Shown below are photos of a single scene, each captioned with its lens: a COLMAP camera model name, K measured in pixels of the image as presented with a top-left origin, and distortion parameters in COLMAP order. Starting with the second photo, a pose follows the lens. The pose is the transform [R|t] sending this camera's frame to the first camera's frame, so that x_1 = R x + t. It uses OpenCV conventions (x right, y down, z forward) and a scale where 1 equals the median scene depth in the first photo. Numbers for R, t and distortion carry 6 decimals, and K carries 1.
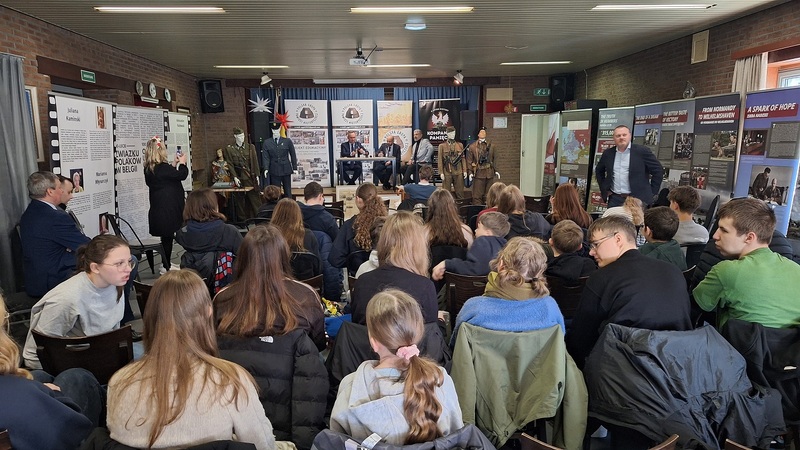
lens RADIAL K [[554.7, 0, 396.5], [0, 554.7, 235.3], [0, 0, 1]] dist [0.053242, -0.054902]
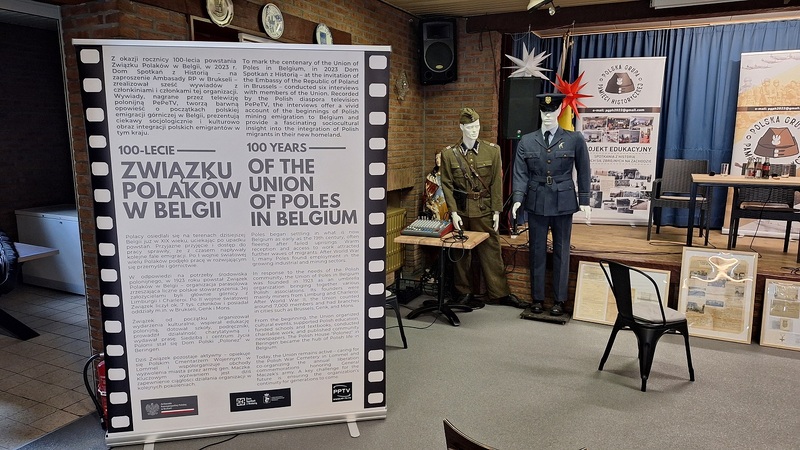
lens RADIAL K [[544.2, 0, 401.7], [0, 544.2, 229.3], [0, 0, 1]] dist [0.100510, -0.134860]
pose [[0.877469, 0.102539, -0.468544, -0.085319], [-0.098144, 0.994596, 0.033864, -0.081492], [0.469485, 0.016270, 0.882791, 0.453629]]
